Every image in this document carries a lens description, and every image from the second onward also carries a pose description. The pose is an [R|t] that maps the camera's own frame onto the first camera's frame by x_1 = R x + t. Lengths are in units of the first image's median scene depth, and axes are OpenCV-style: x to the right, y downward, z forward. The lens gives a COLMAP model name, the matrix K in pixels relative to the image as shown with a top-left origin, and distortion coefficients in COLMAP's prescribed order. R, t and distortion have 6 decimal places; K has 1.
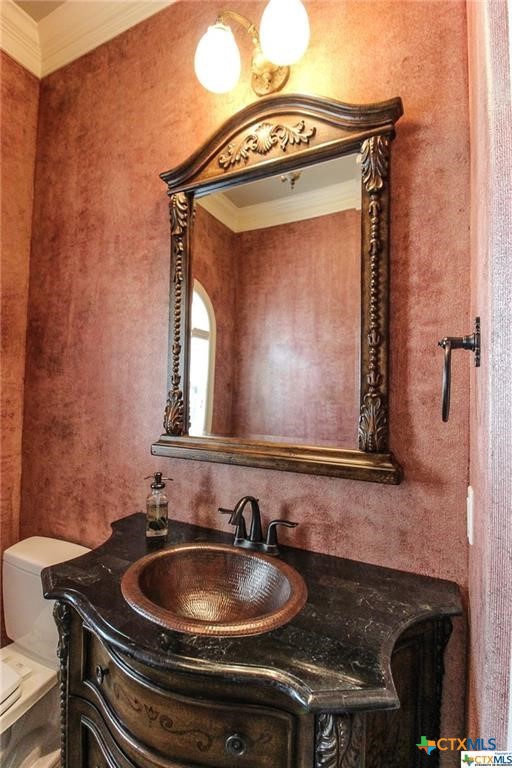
lens RADIAL K [[359.2, 0, 256.4], [0, 359.2, 383.2], [0, 0, 1]] dist [-0.004599, -0.008392]
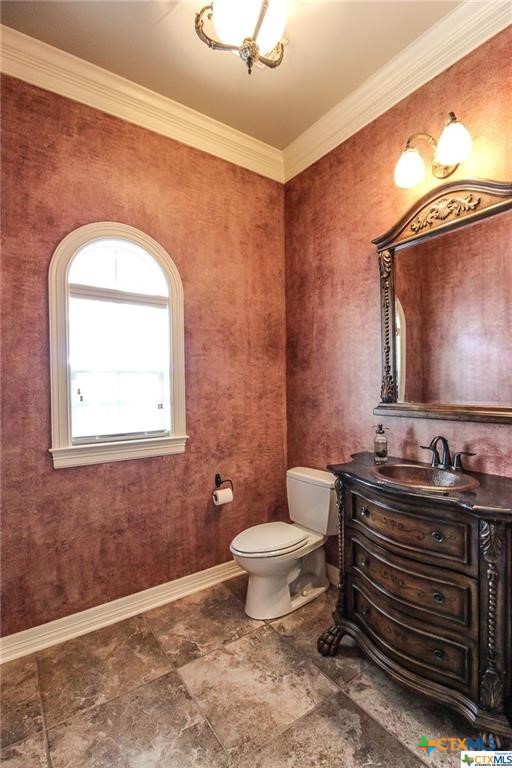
lens RADIAL K [[359.2, 0, 259.0], [0, 359.2, 386.0], [0, 0, 1]] dist [-0.004599, -0.008392]
pose [[0.884067, -0.031827, -0.466275, 0.011455], [0.044881, 0.998849, 0.016915, 0.013837], [0.465200, -0.035881, 0.884478, -0.593478]]
